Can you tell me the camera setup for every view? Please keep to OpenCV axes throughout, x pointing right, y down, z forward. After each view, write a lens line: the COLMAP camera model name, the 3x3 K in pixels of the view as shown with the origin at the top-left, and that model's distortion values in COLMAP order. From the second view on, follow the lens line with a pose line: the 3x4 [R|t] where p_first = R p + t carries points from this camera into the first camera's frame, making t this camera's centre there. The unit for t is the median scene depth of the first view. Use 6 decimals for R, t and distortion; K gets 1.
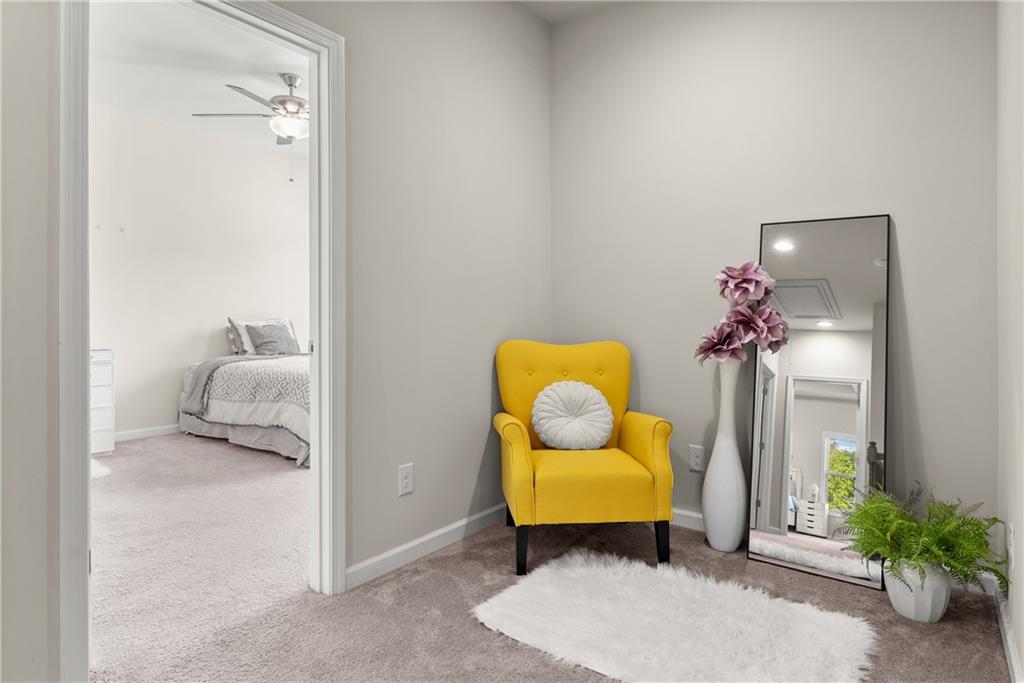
lens RADIAL K [[592.8, 0, 512.5], [0, 592.8, 312.4], [0, 0, 1]] dist [0.000915, -0.000310]
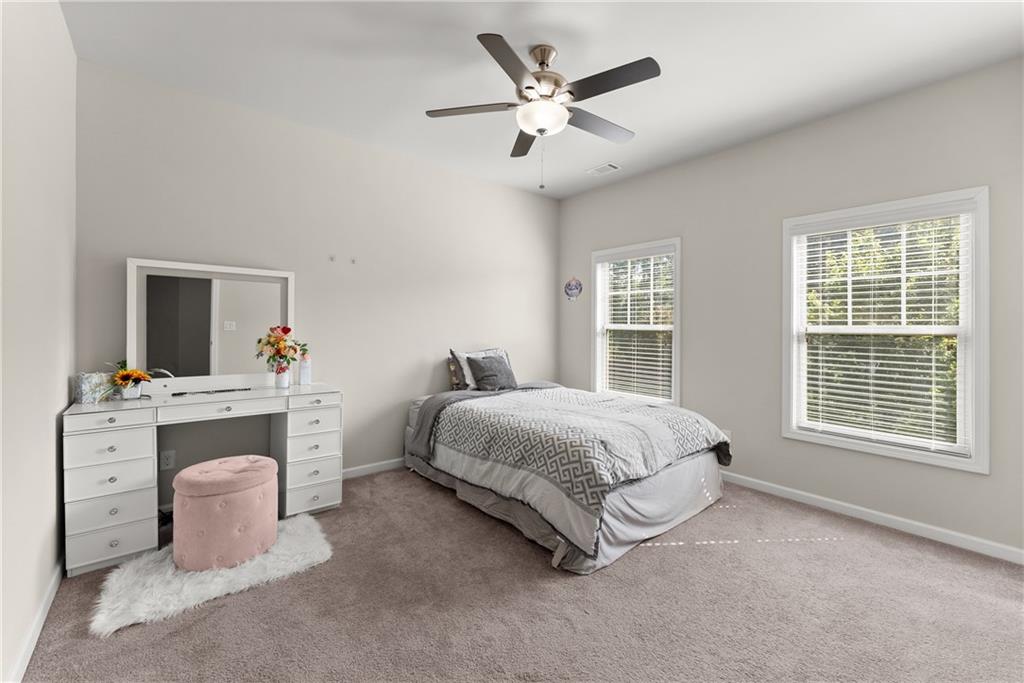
lens RADIAL K [[417.0, 0, 511.6], [0, 417.0, 326.6], [0, 0, 1]] dist [-0.000810, -0.000130]
pose [[0.969328, 0.008330, -0.245628, -0.240975], [-0.008059, 0.999965, 0.002107, -0.035542], [0.245638, -0.000063, 0.969362, 0.404512]]
